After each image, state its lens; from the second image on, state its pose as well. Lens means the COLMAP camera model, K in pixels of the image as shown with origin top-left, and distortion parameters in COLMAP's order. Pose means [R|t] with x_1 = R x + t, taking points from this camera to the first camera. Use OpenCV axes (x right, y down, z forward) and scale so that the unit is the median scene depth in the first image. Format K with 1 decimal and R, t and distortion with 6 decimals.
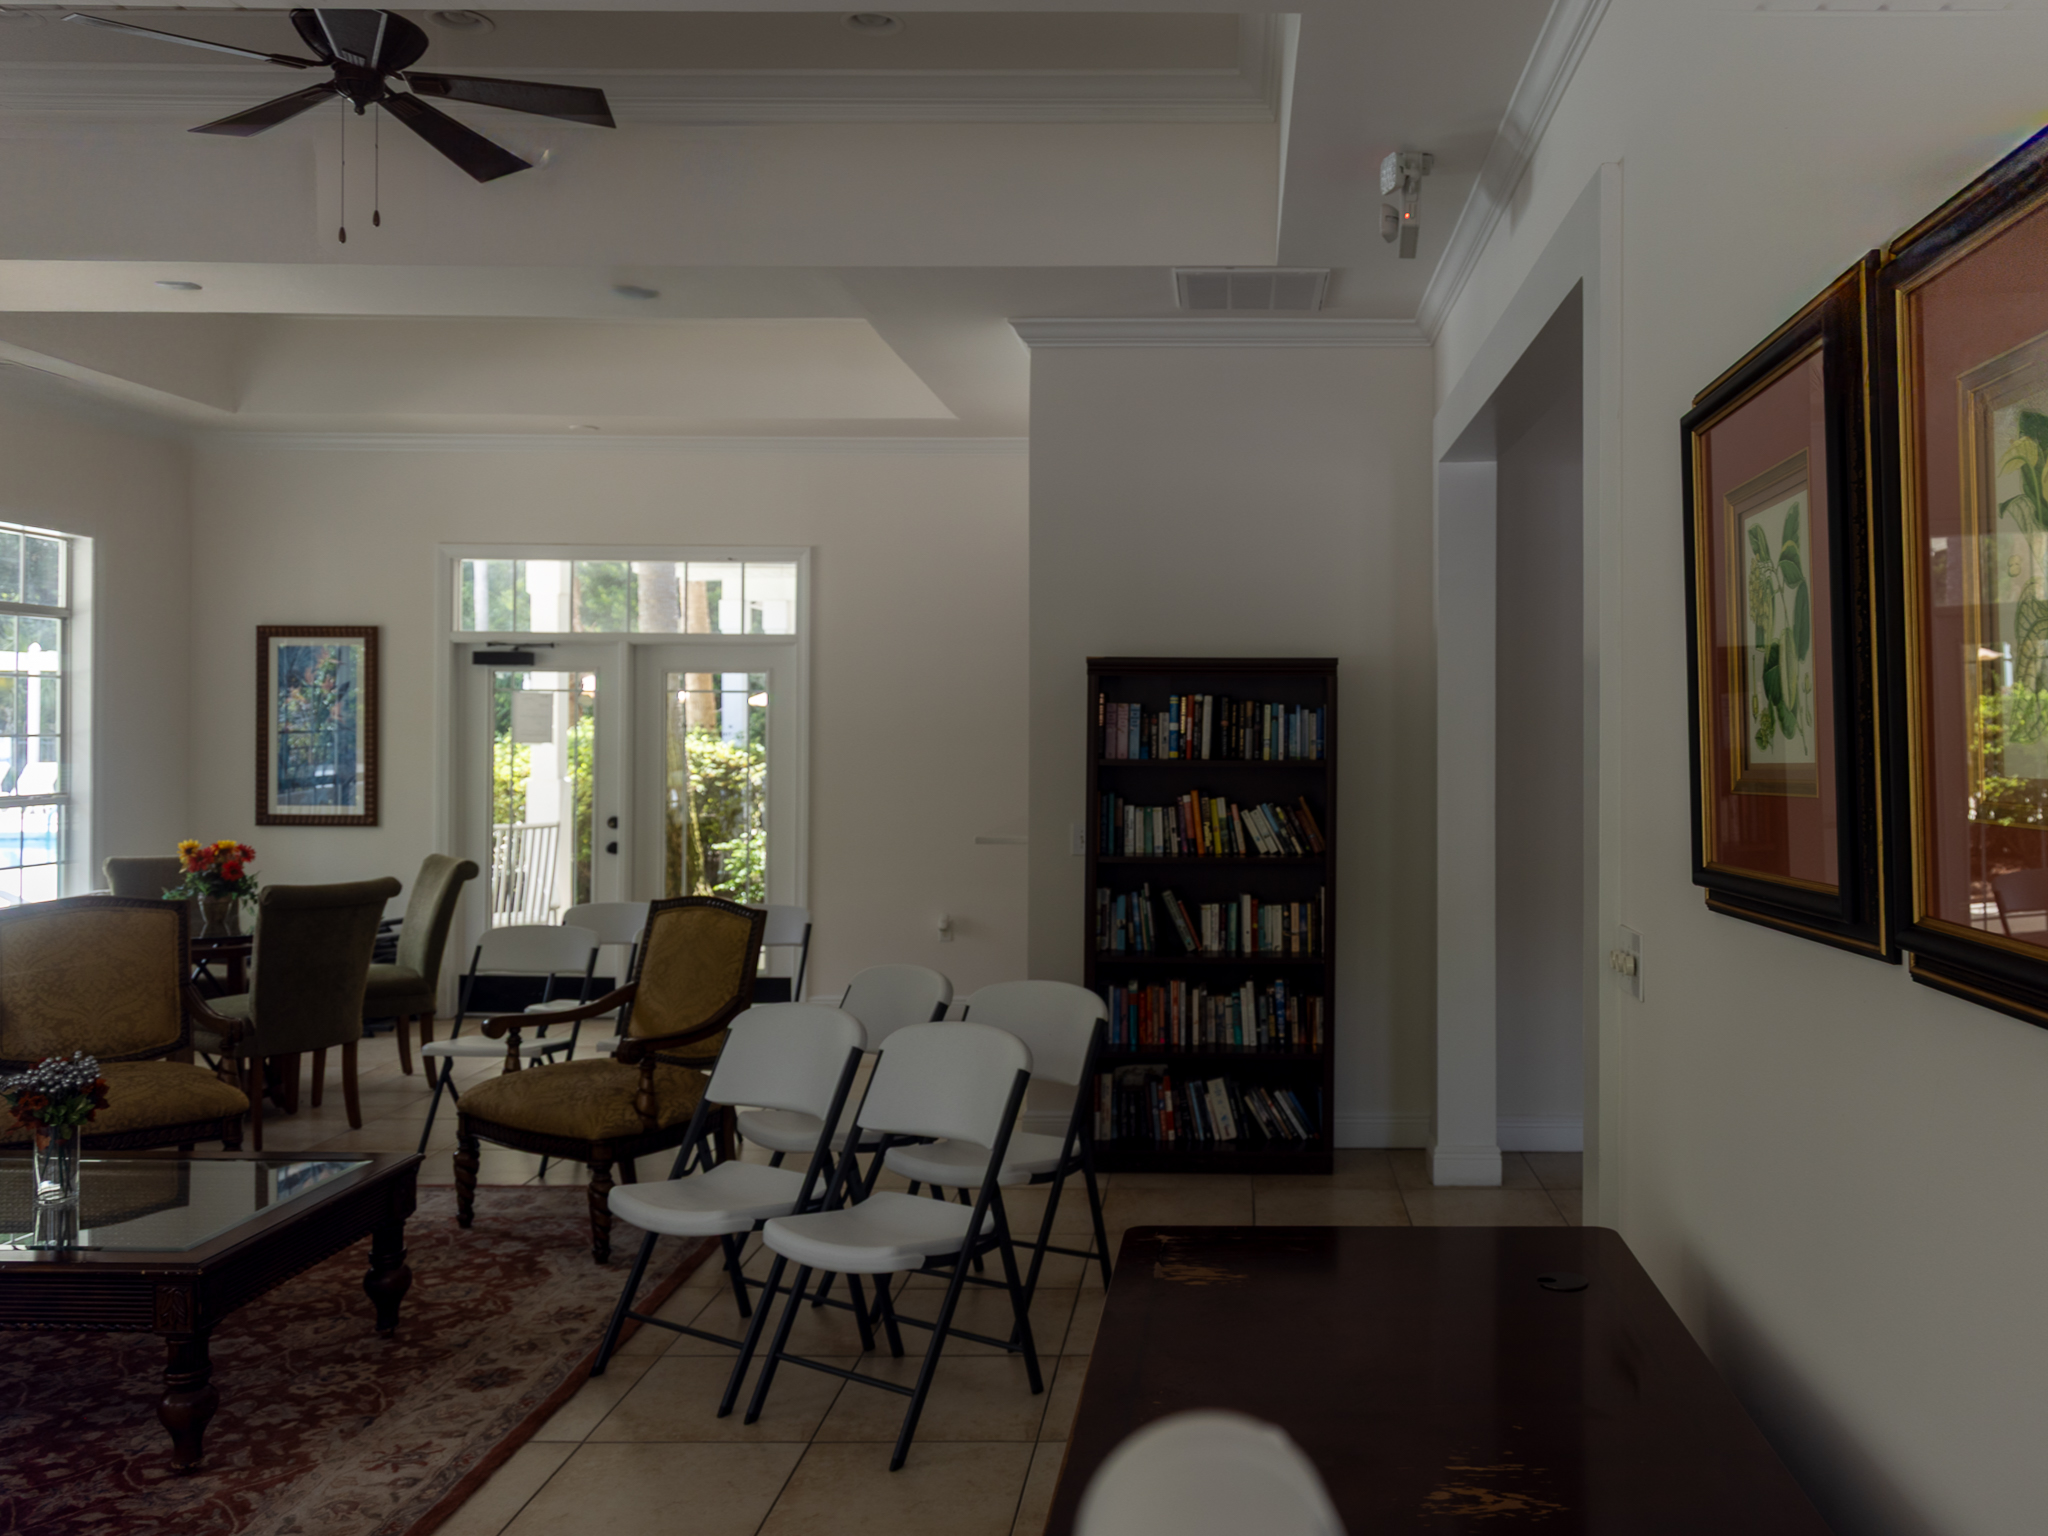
lens RADIAL K [[1631.8, 0, 1024.0], [0, 1631.8, 768.0], [0, 0, 1]] dist [-0.002729, -0.000640]
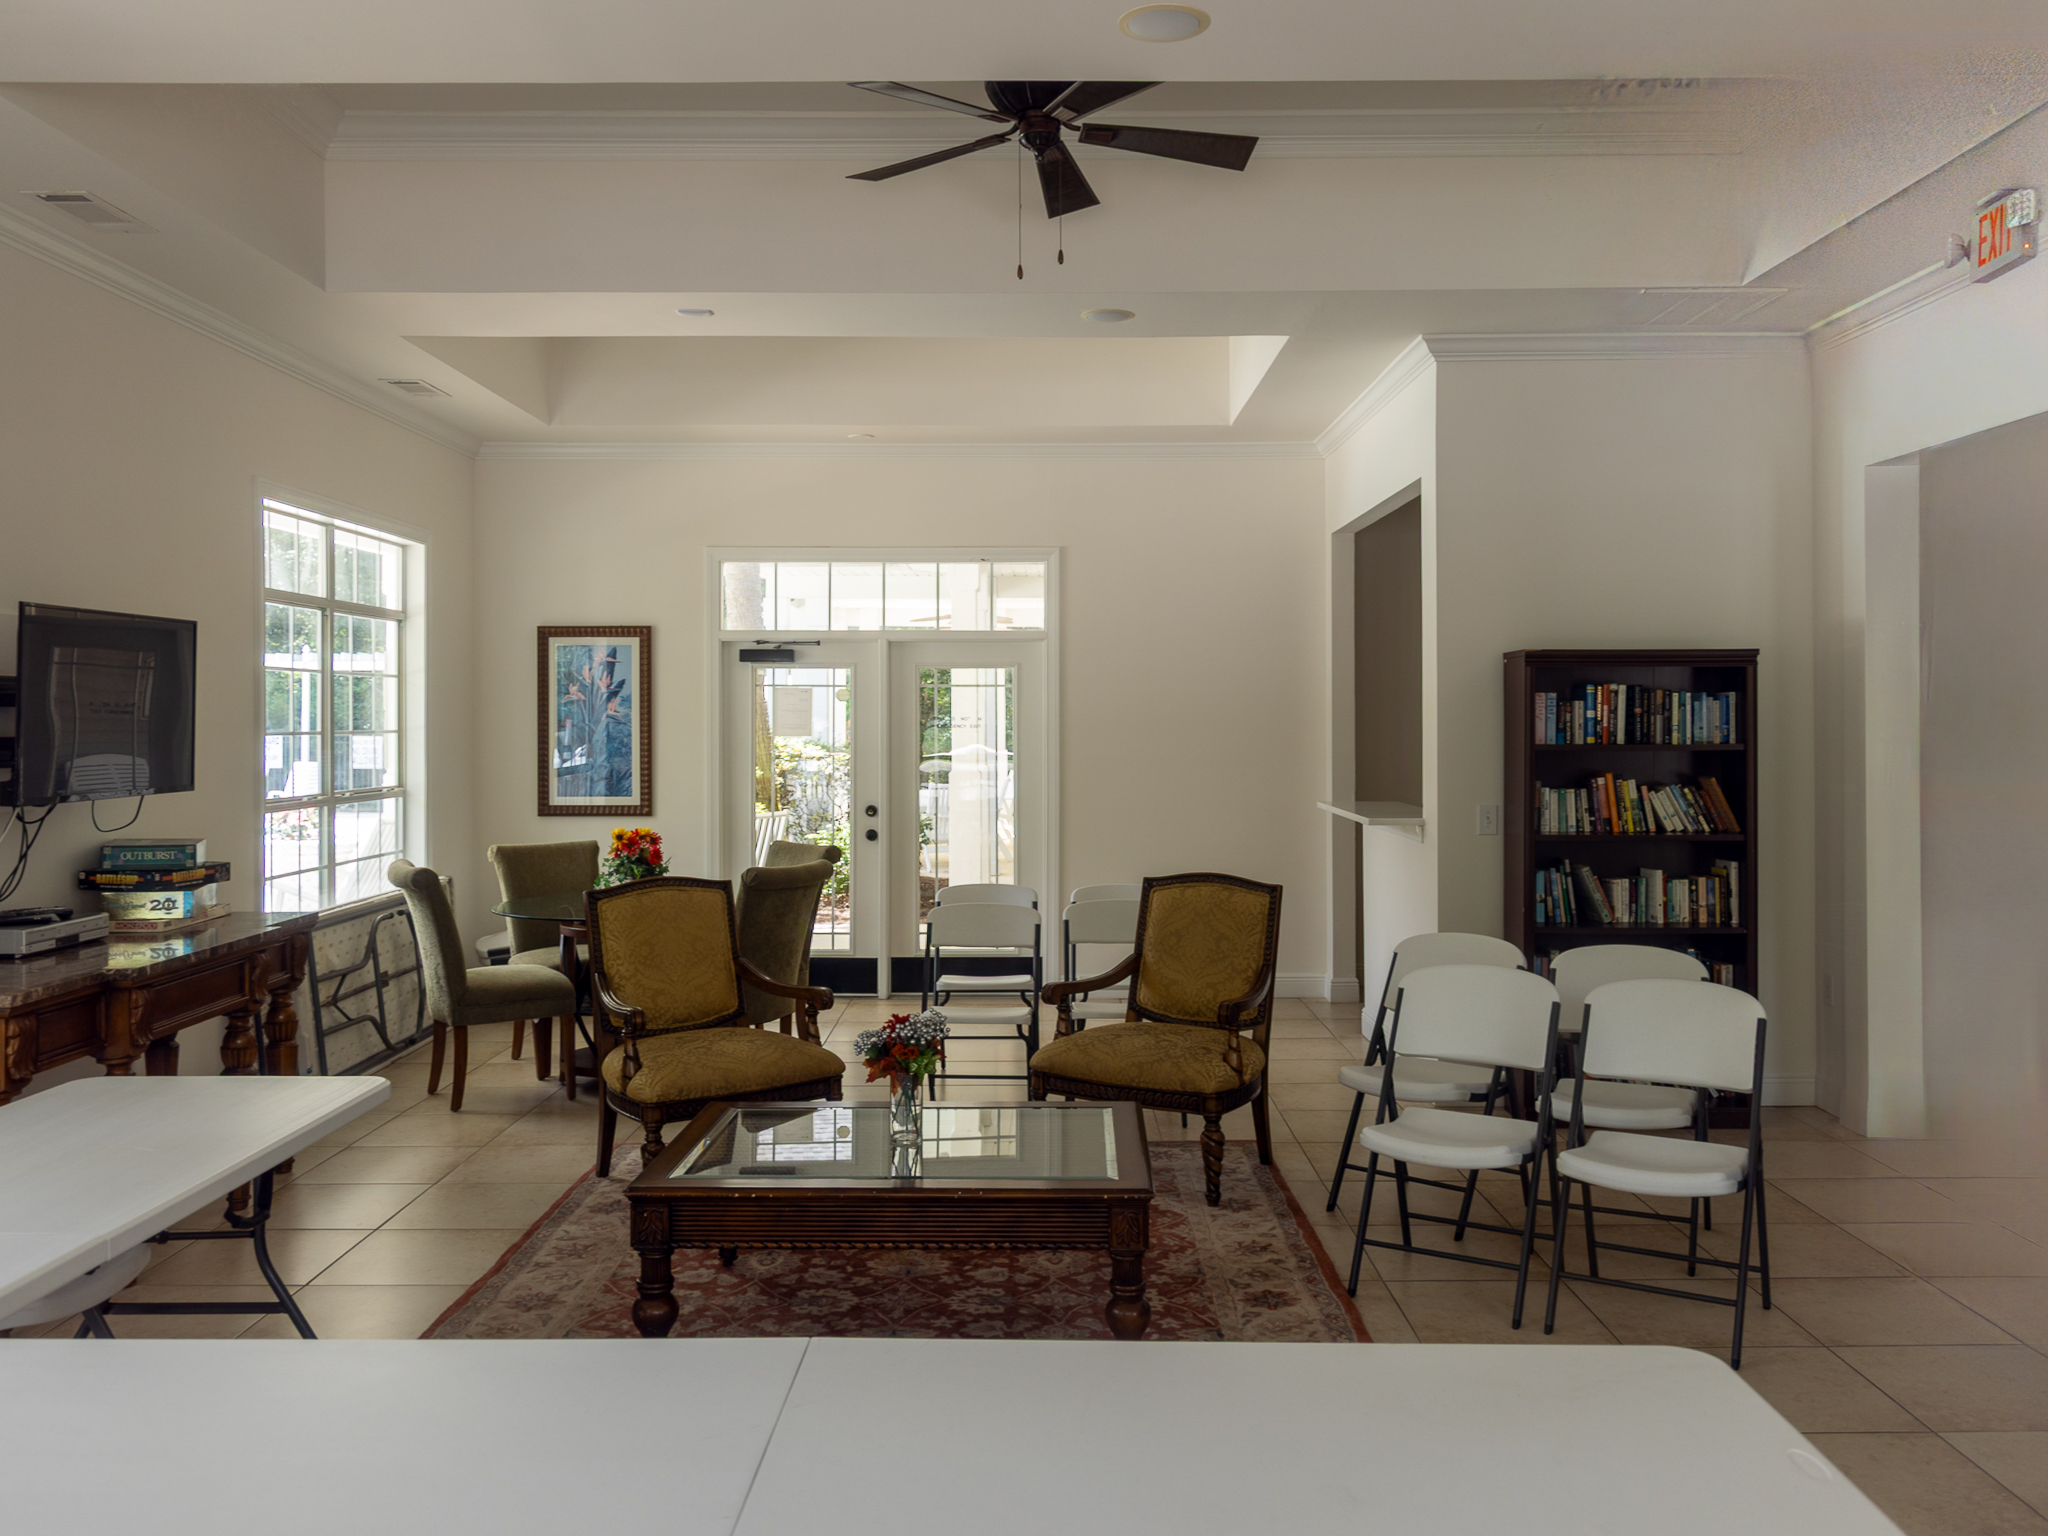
lens RADIAL K [[1594.7, 0, 1024.0], [0, 1594.7, 768.0], [0, 0, 1]] dist [-0.002426, -0.000977]
pose [[0.999937, -0.007660, -0.008156, -0.270447], [0.007706, 0.999955, 0.005560, 0.001505], [0.008113, -0.005623, 0.999951, -0.051945]]
